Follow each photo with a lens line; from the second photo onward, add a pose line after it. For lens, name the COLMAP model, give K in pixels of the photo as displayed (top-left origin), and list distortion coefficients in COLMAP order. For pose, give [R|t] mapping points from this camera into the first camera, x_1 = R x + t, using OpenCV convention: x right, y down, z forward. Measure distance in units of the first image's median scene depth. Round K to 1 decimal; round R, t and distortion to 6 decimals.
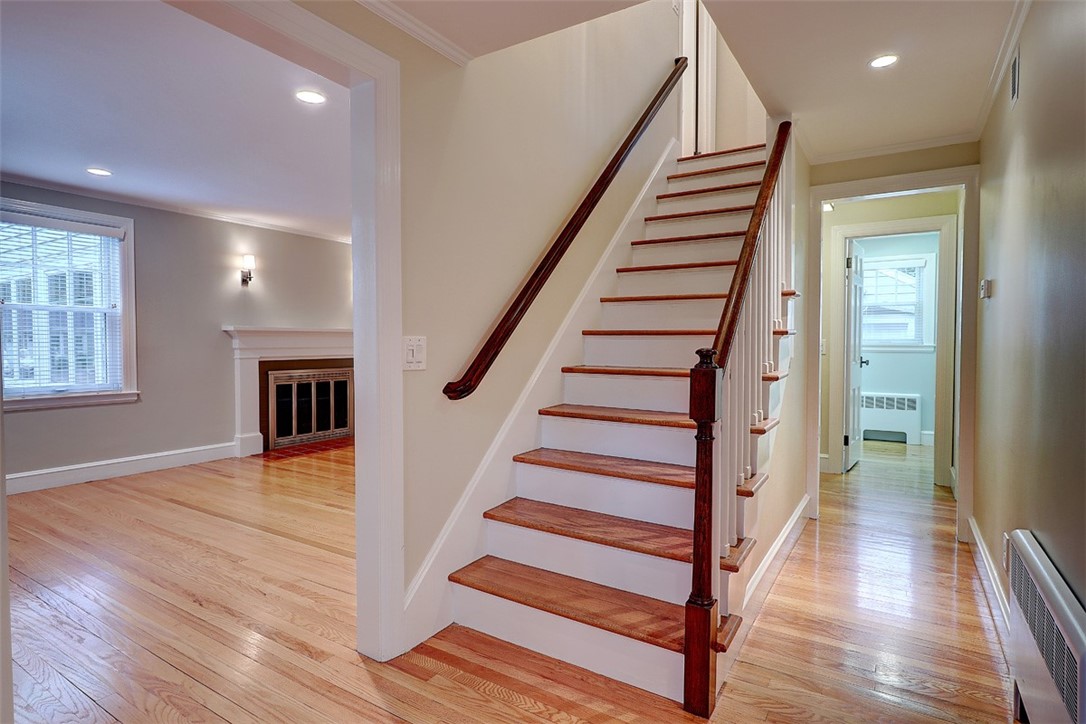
lens RADIAL K [[578.8, 0, 545.3], [0, 578.8, 358.9], [0, 0, 1]] dist [0.007574, -0.001765]
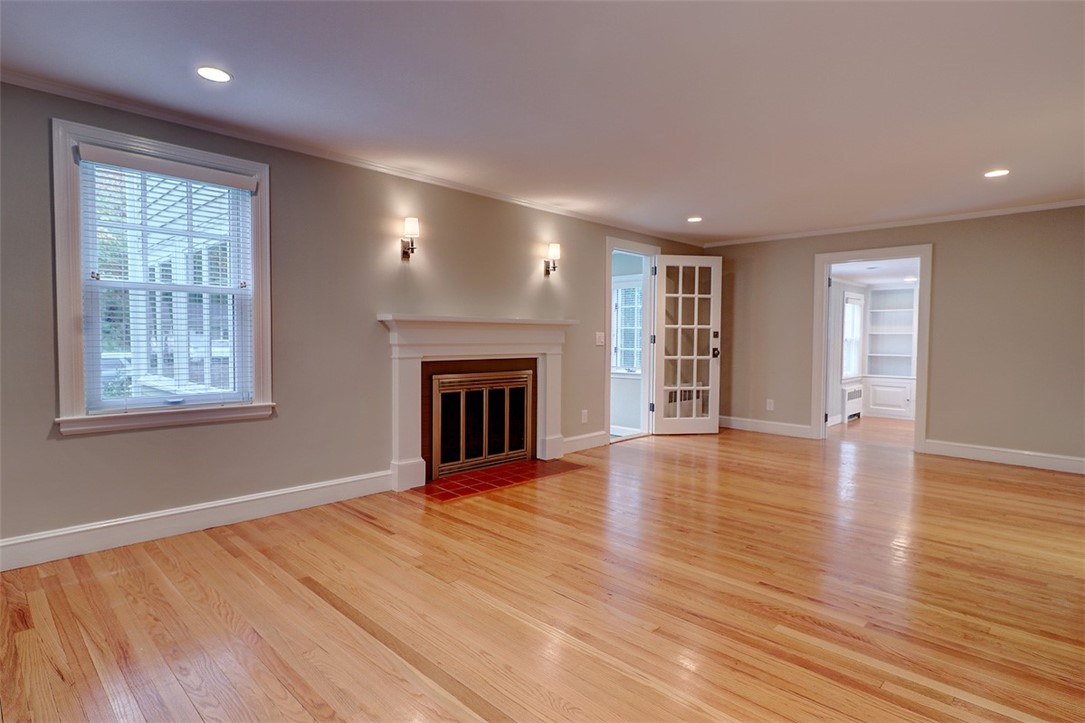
lens RADIAL K [[578.3, 0, 542.7], [0, 578.3, 365.4], [0, 0, 1]] dist [0.007574, -0.001765]
pose [[0.977062, 0.026152, -0.211341, -0.186412], [-0.020328, 0.999353, 0.029685, -0.016836], [0.211981, -0.024708, 0.976961, 0.309568]]
